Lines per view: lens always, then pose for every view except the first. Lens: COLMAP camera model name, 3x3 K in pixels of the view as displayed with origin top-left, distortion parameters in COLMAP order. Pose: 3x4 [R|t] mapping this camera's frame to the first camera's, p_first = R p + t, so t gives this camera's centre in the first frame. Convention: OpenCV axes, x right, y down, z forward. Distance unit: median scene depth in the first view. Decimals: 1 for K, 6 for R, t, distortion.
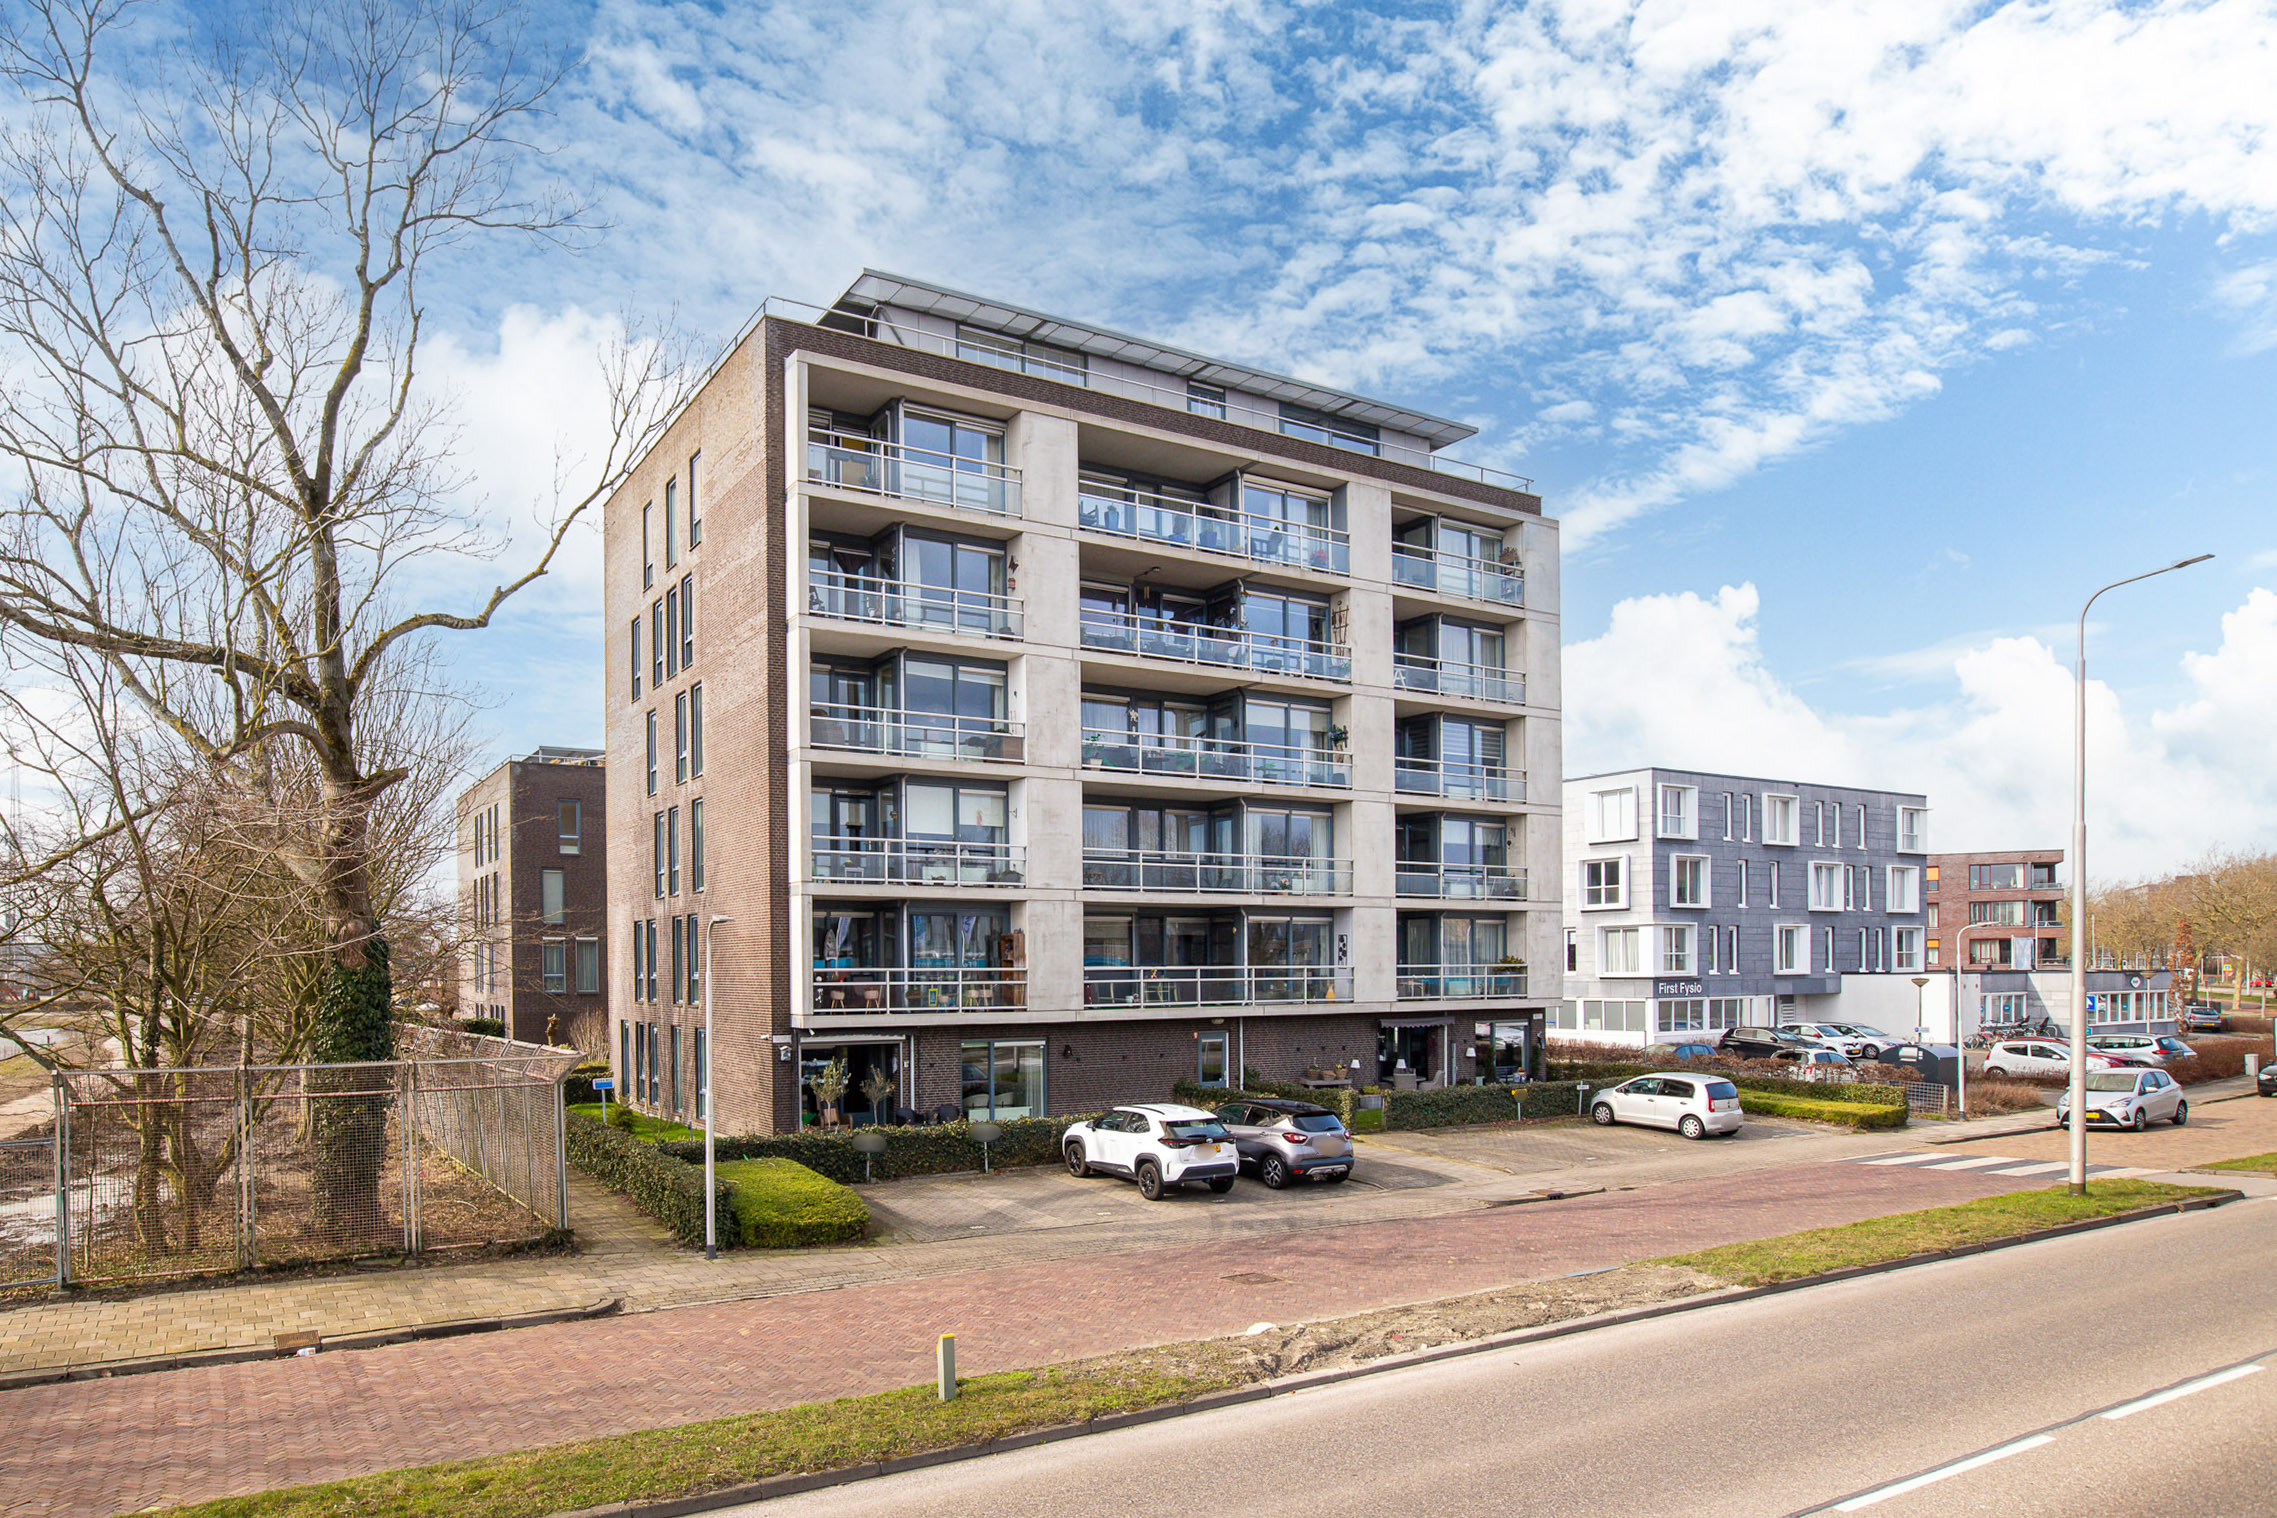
lens RADIAL K [[1421.6, 0, 1138.5], [0, 1421.6, 759.0], [0, 0, 1]] dist [0.006978, -0.000144]
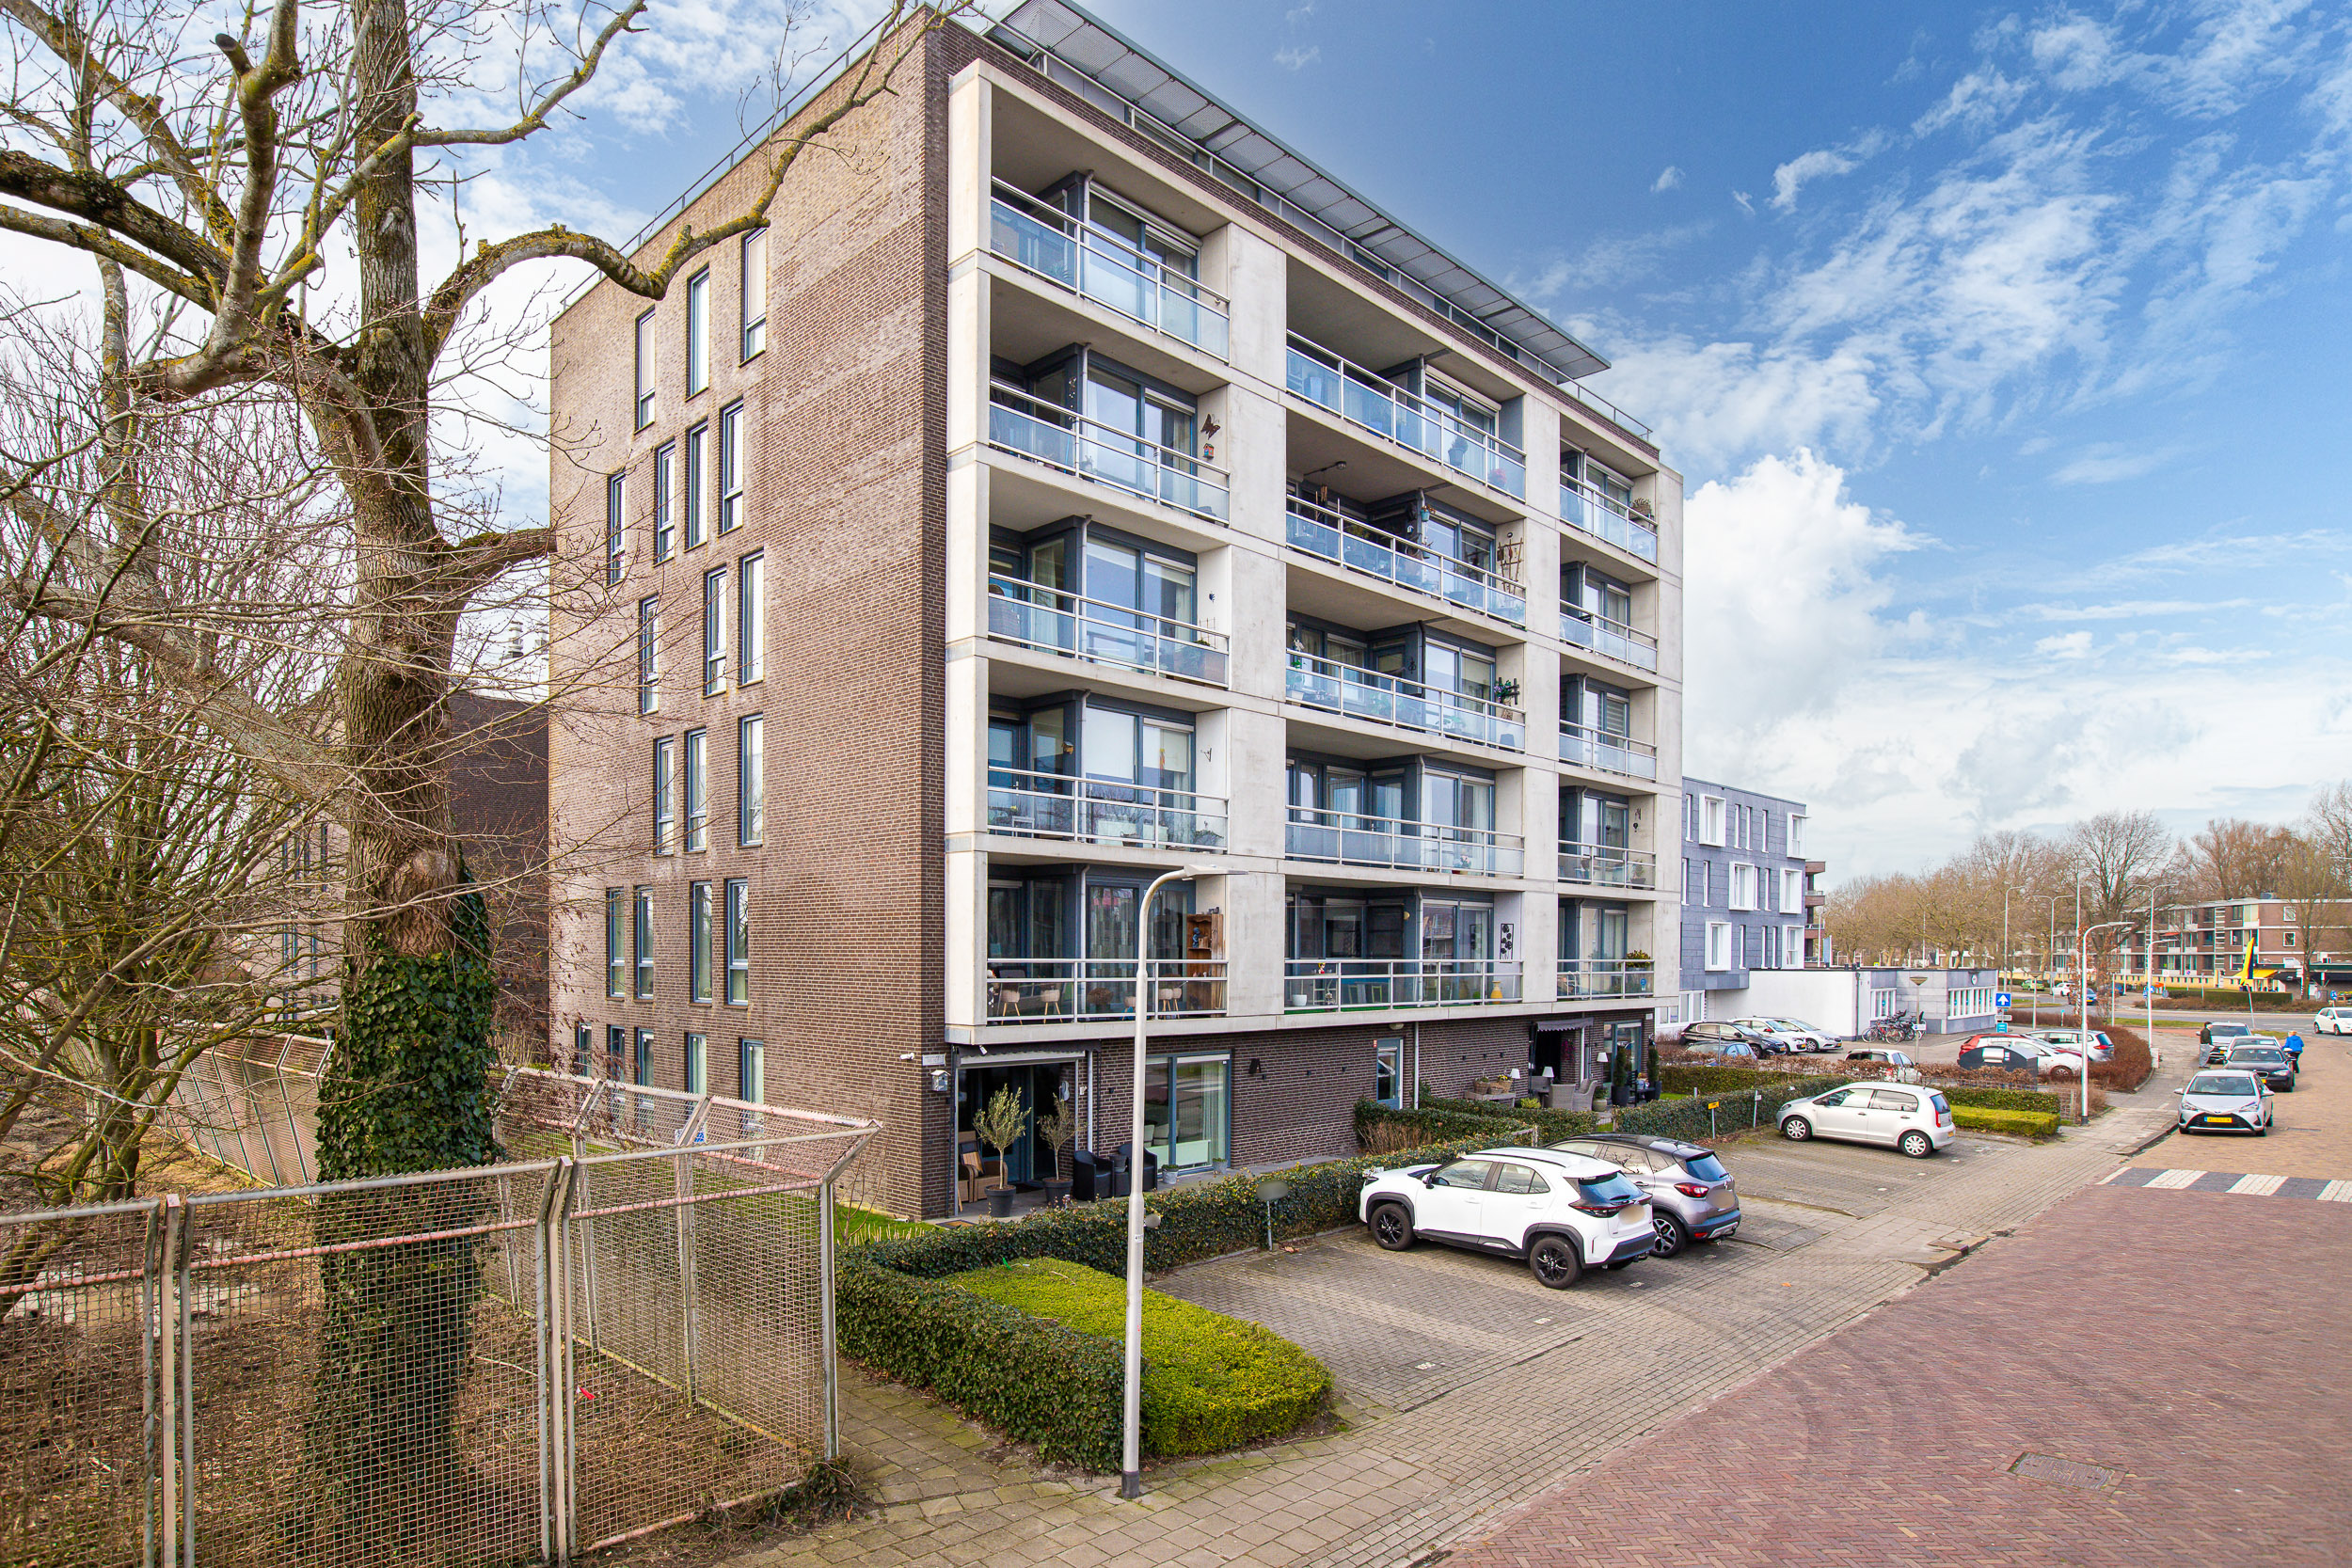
lens RADIAL K [[1308.1, 0, 1208.4], [0, 1308.1, 802.3], [0, 0, 1]] dist [-0.004720, 0.024469]
pose [[0.969658, 0.038241, 0.241457, -0.247303], [-0.044816, 0.998758, 0.021792, 0.047038], [-0.240324, -0.031952, 0.970167, 0.318494]]
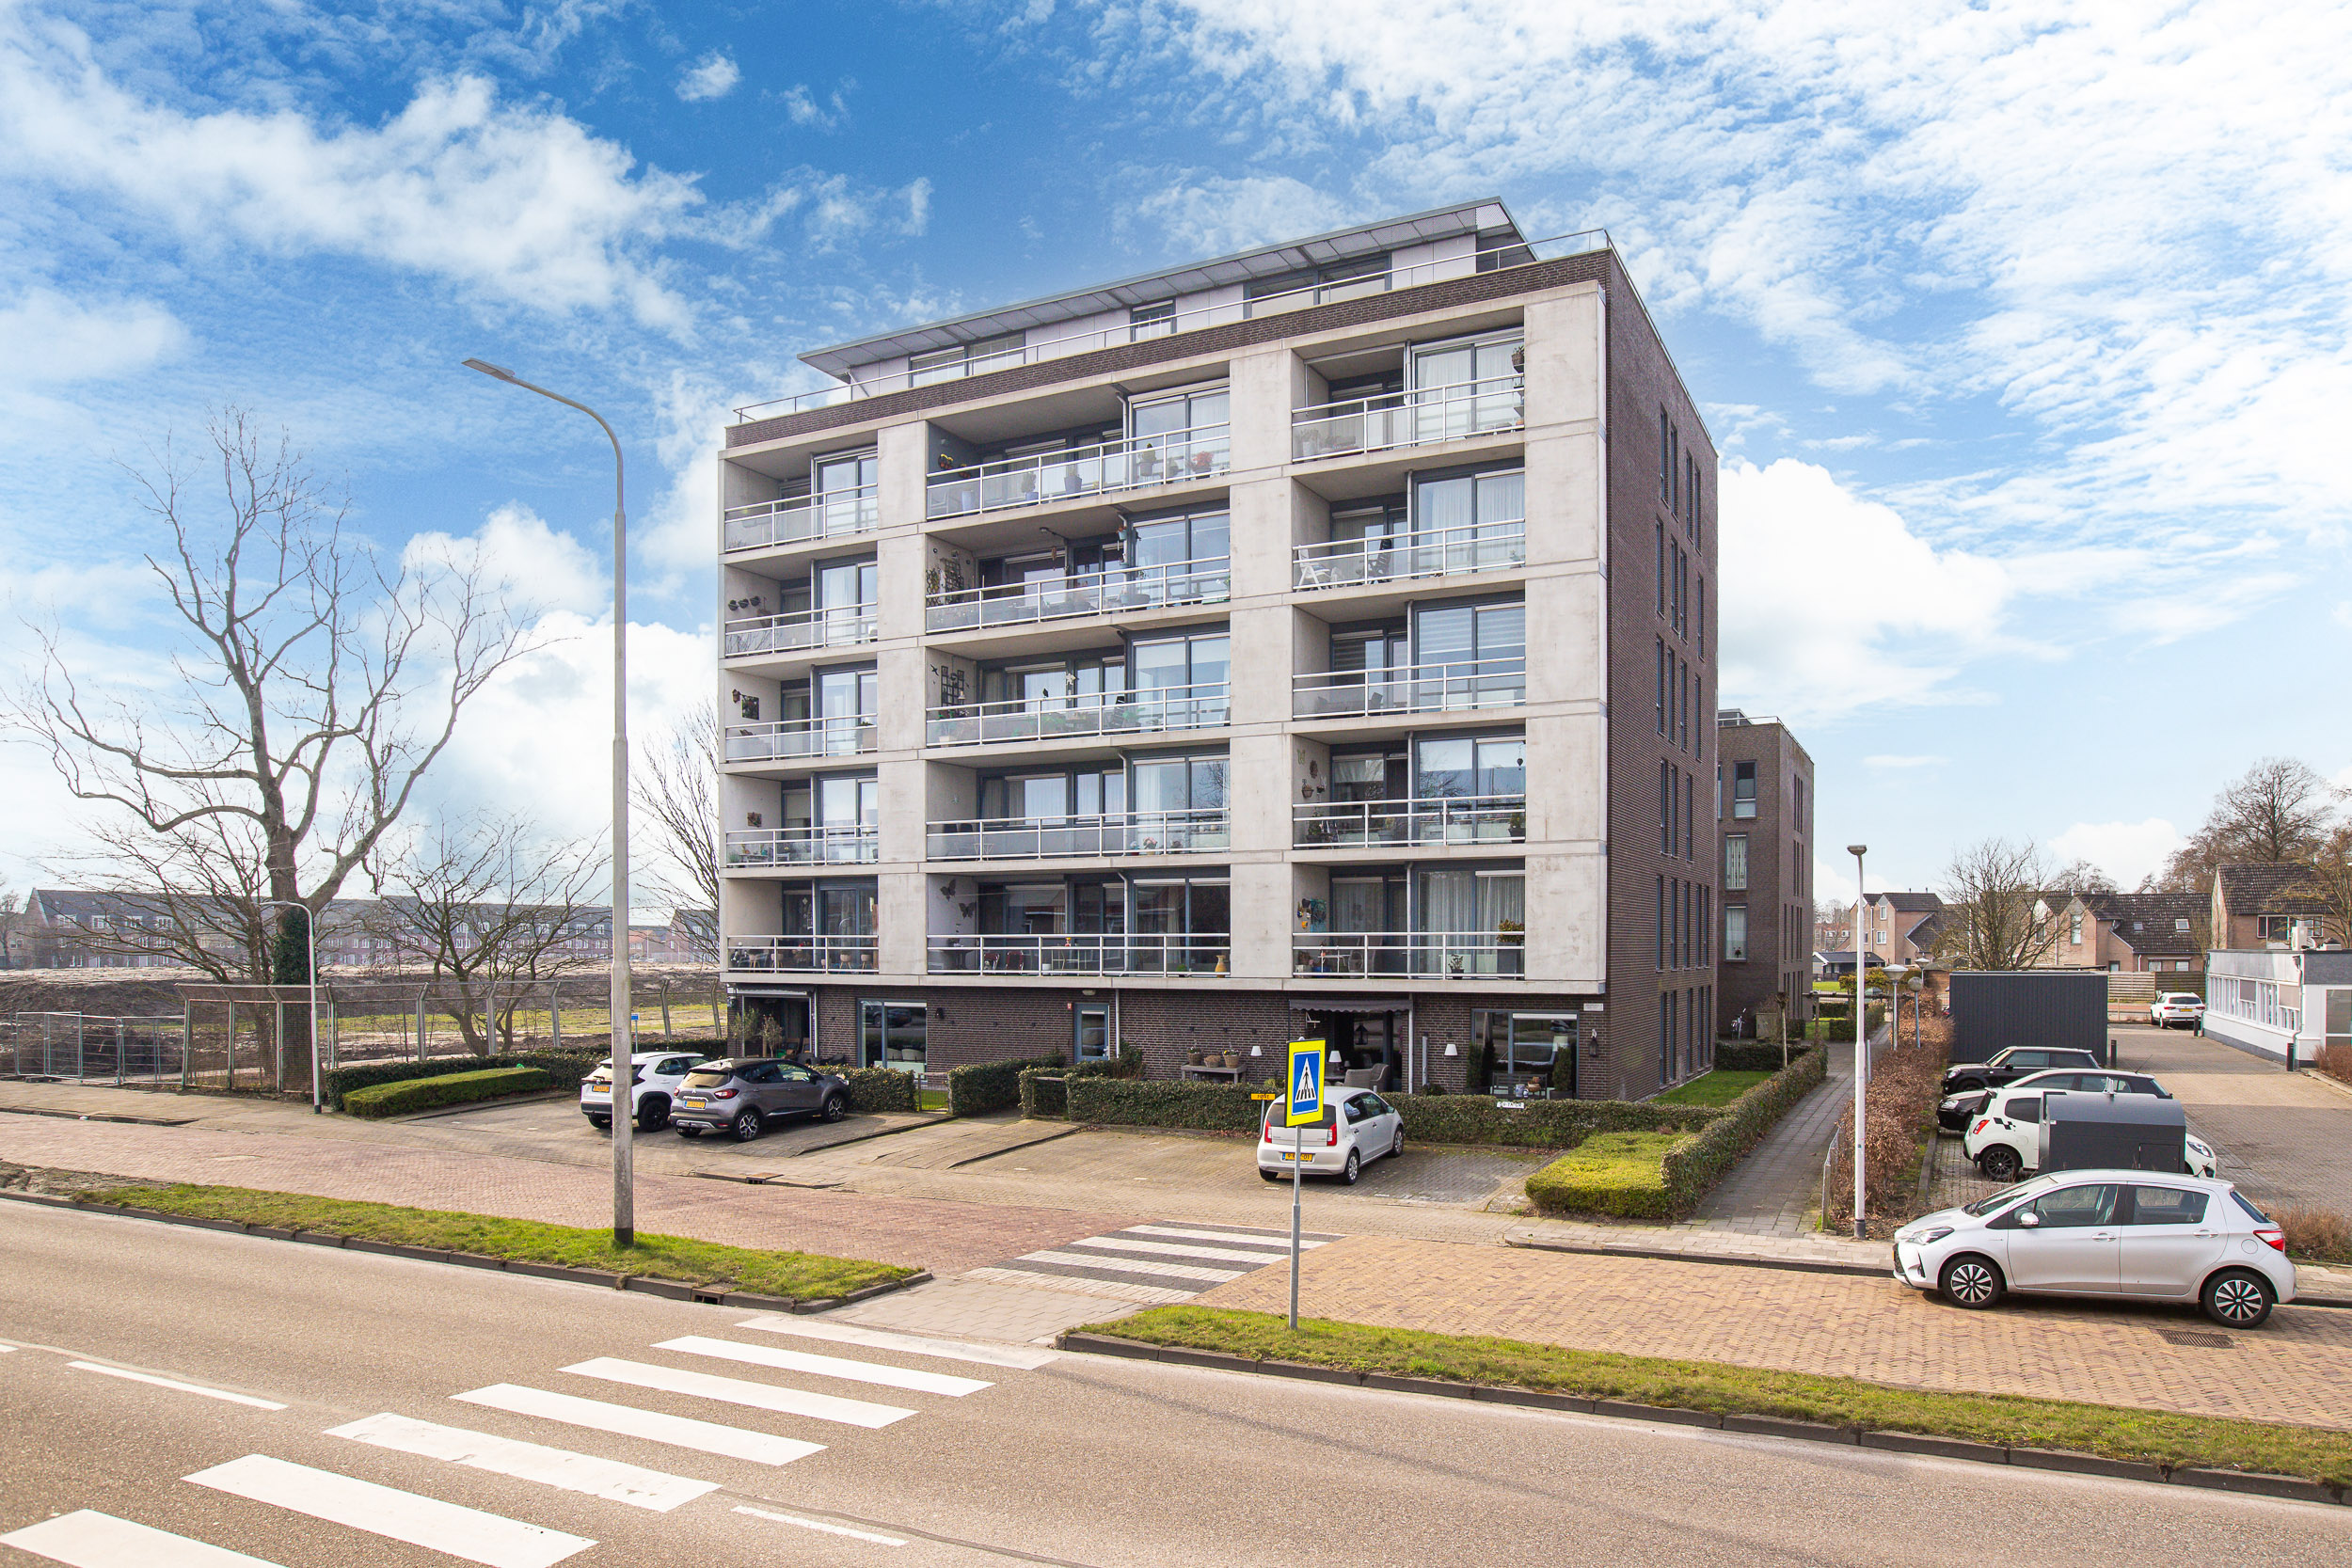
lens RADIAL K [[1415.7, 0, 1176.0], [0, 1415.7, 784.0], [0, 0, 1]] dist [-0.057231, 0.000361]
pose [[0.547816, -0.085524, -0.832216, 0.925105], [0.123471, 0.992133, -0.020681, 0.077634], [0.827438, -0.091425, 0.554065, 0.567292]]
